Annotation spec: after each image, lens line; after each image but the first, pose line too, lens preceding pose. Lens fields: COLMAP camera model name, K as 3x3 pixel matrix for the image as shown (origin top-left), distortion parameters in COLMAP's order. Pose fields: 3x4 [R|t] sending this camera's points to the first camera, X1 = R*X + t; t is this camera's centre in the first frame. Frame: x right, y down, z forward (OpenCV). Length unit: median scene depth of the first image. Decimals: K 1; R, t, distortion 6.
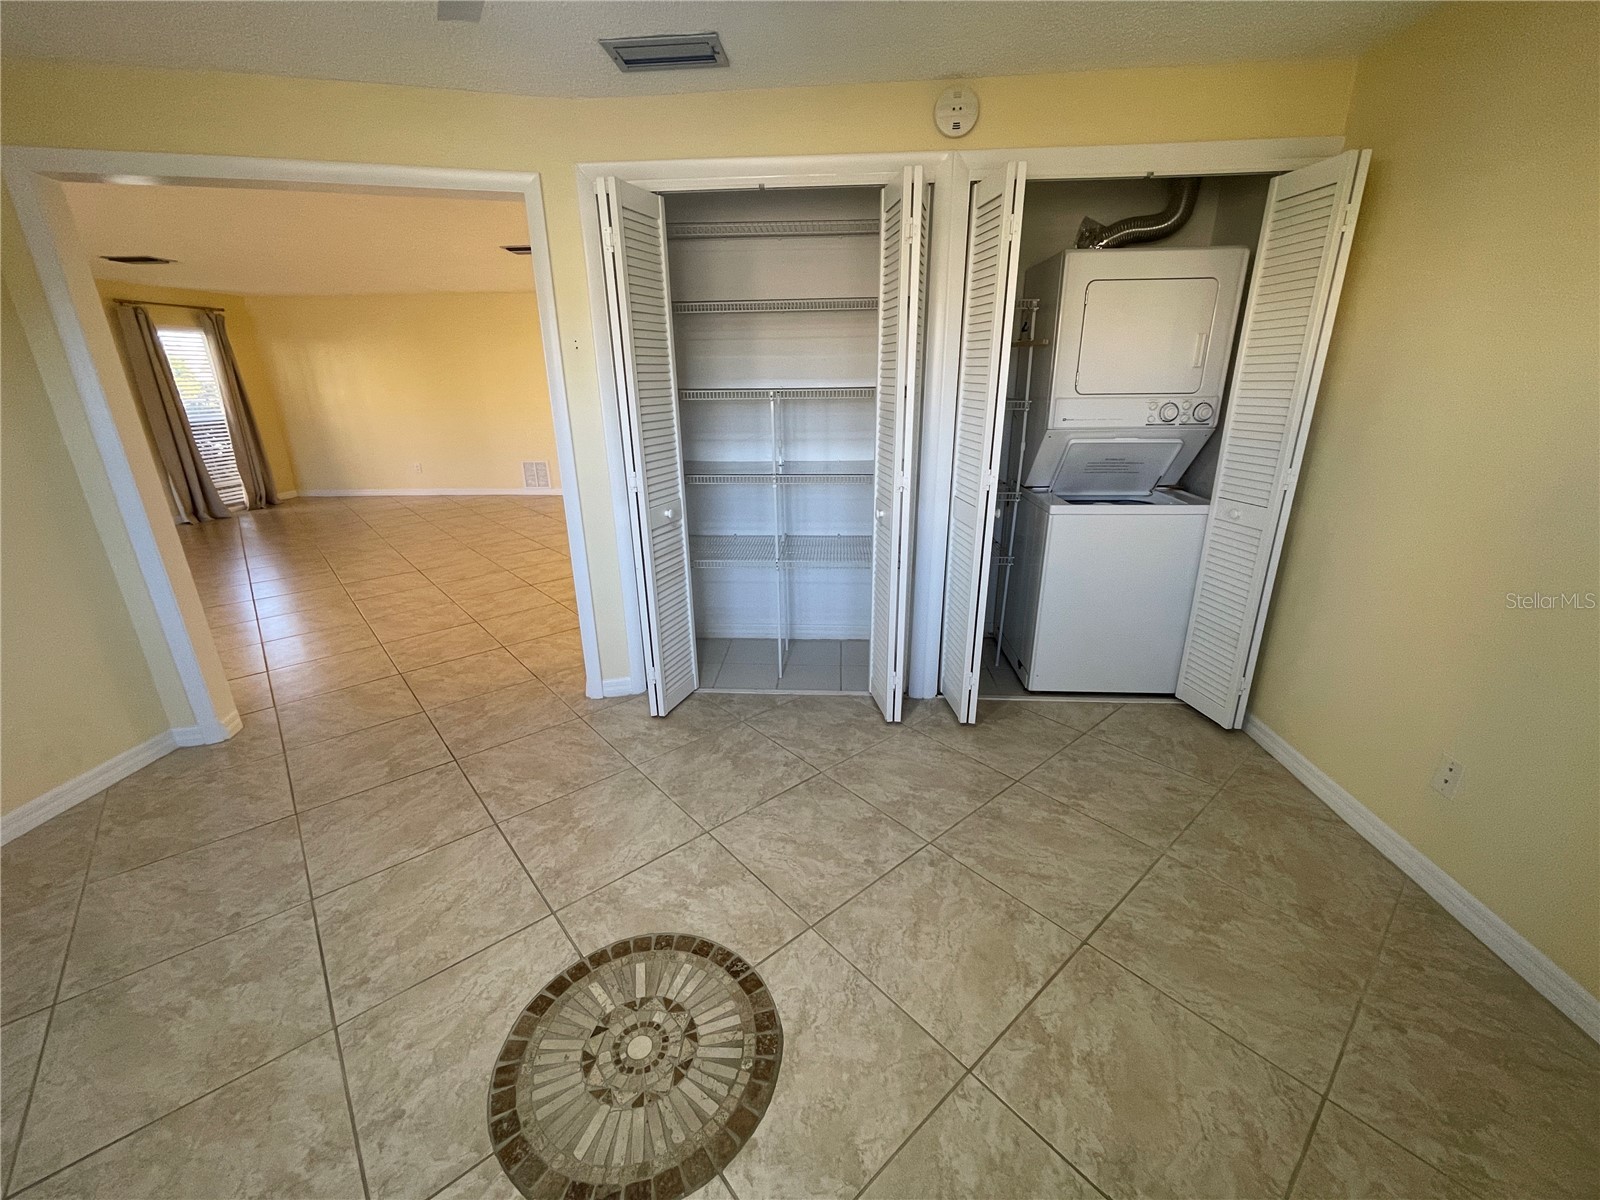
lens RADIAL K [[645.3, 0, 800.0], [0, 645.3, 600.0], [0, 0, 1]] dist [-0.001654, 0.000442]
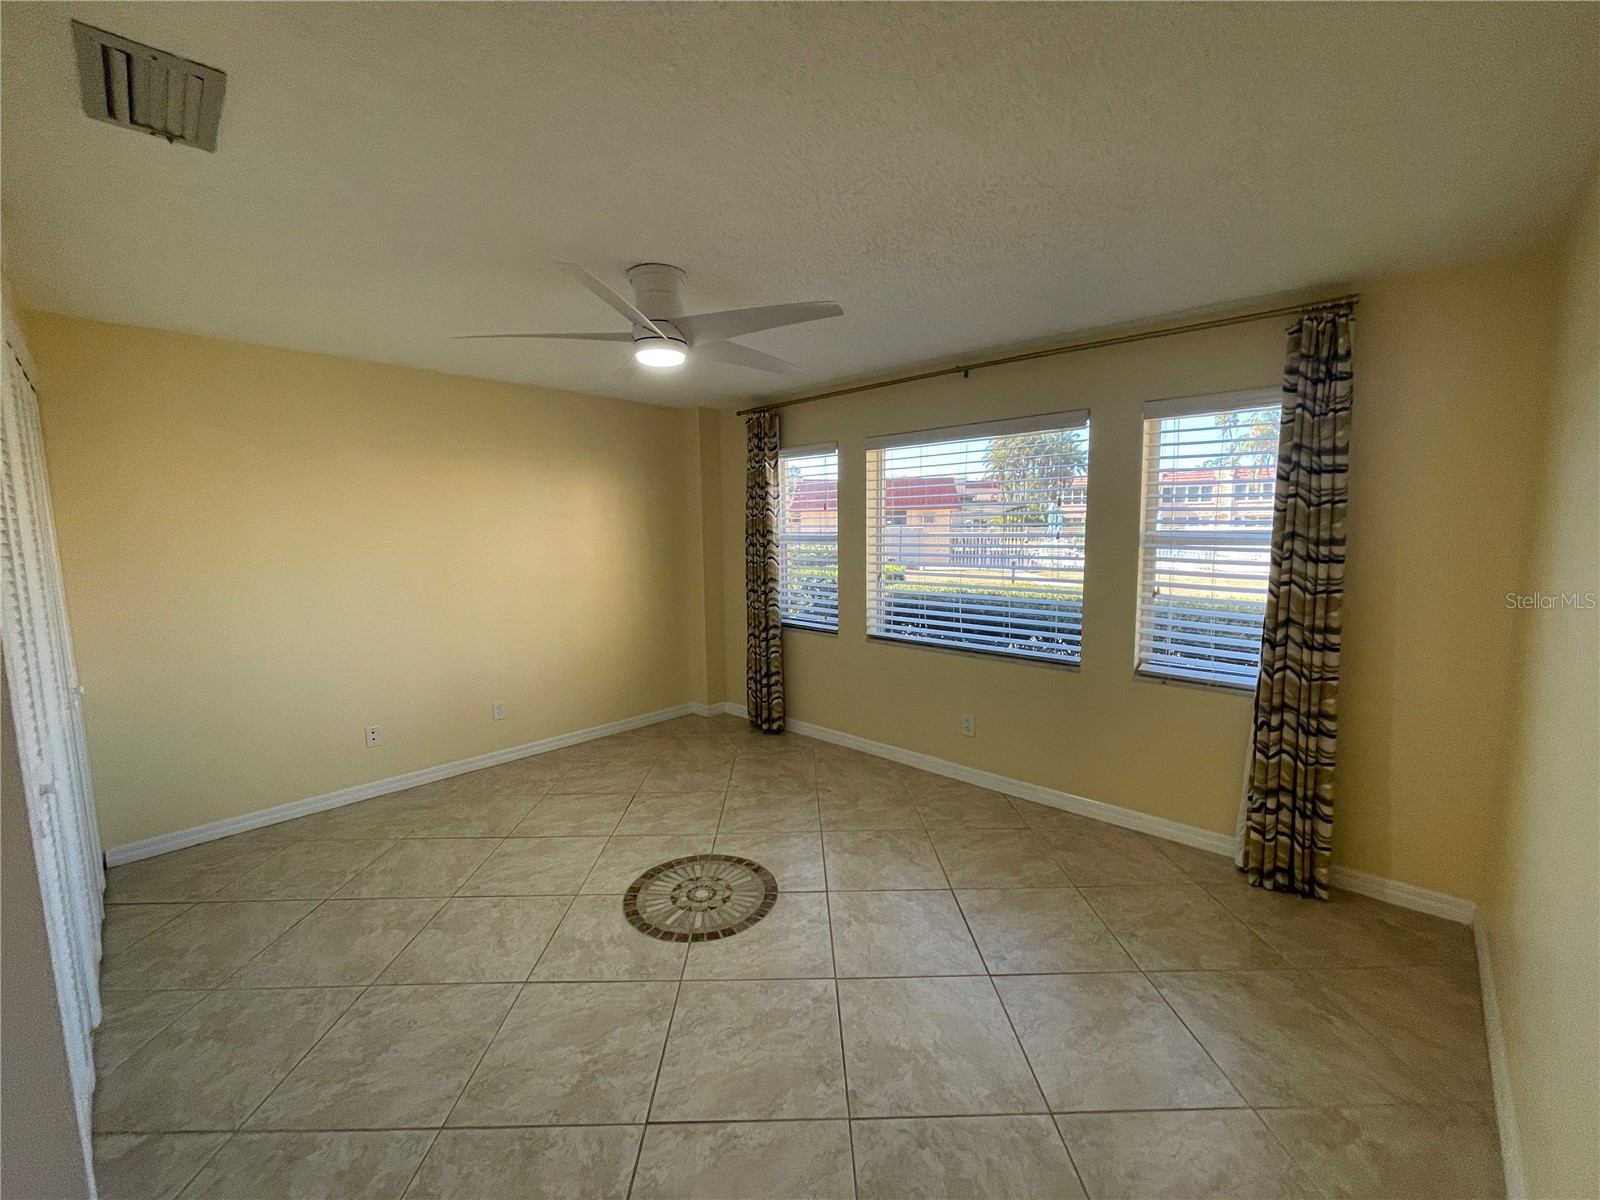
lens RADIAL K [[645.3, 0, 800.0], [0, 645.3, 600.0], [0, 0, 1]] dist [-0.001654, 0.000442]
pose [[-0.767952, -0.052232, 0.638374, -1.468537], [0.227938, 0.909136, 0.348592, -0.587446], [-0.598576, 0.413212, -0.686267, 1.617294]]
